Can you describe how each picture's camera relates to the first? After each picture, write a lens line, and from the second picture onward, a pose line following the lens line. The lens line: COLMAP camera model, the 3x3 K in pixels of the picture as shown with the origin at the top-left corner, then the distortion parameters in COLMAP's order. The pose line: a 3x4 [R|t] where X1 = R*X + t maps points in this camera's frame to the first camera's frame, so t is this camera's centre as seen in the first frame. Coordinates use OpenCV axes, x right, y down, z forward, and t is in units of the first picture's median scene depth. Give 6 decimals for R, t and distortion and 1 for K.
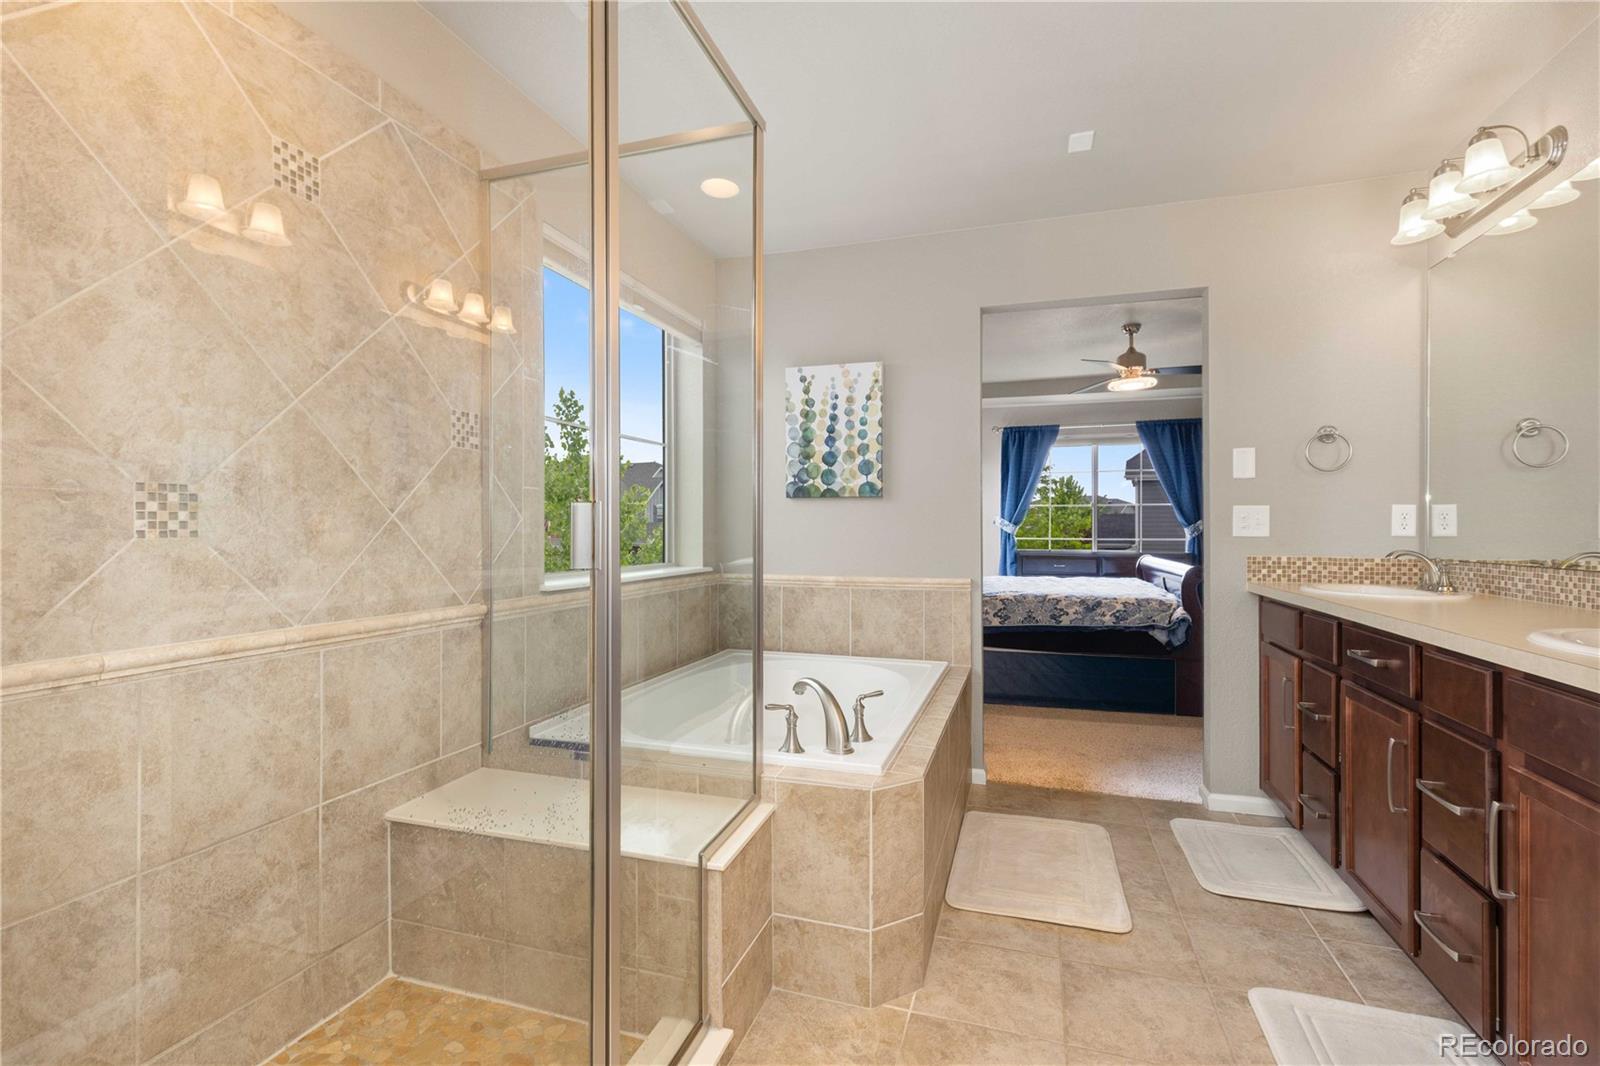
lens RADIAL K [[728.7, 0, 799.2], [0, 728.7, 524.5], [0, 0, 1]] dist [0.006630, -0.000172]
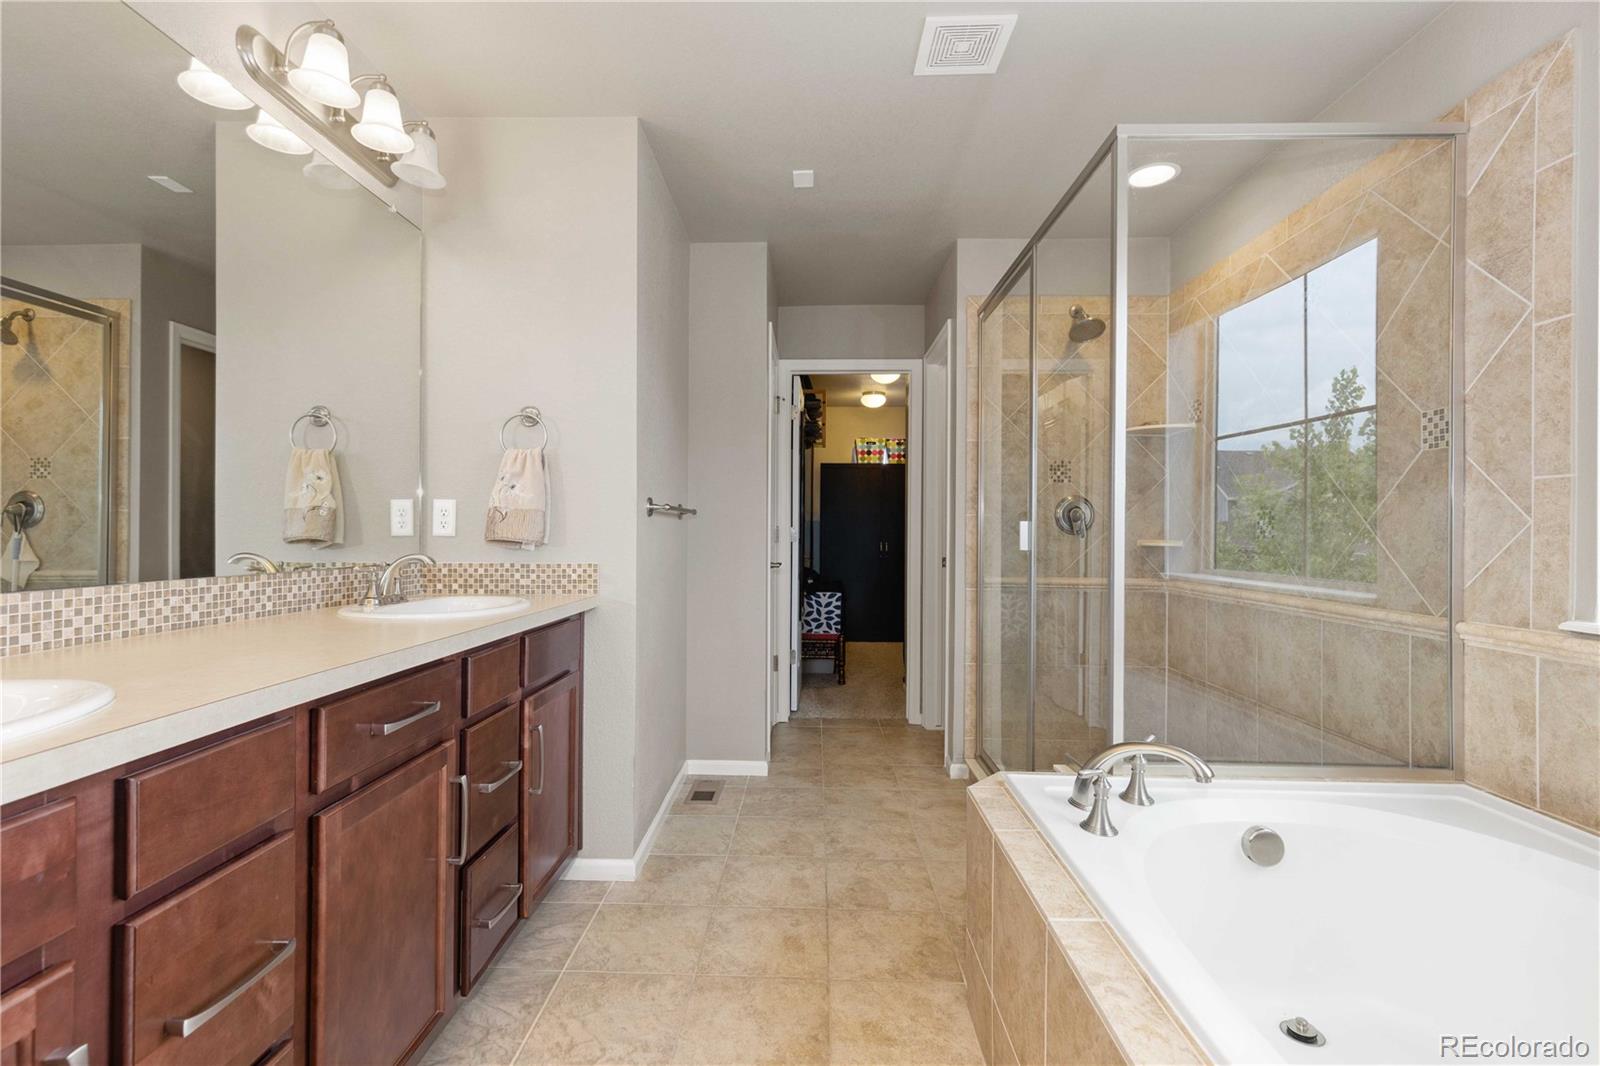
lens RADIAL K [[728.7, 0, 799.2], [0, 728.7, 524.5], [0, 0, 1]] dist [0.006630, -0.000172]
pose [[-0.958503, -0.009424, -0.284927, 0.634100], [-0.004493, 0.999829, -0.017956, 0.014080], [0.285048, -0.015931, -0.958381, 1.791186]]
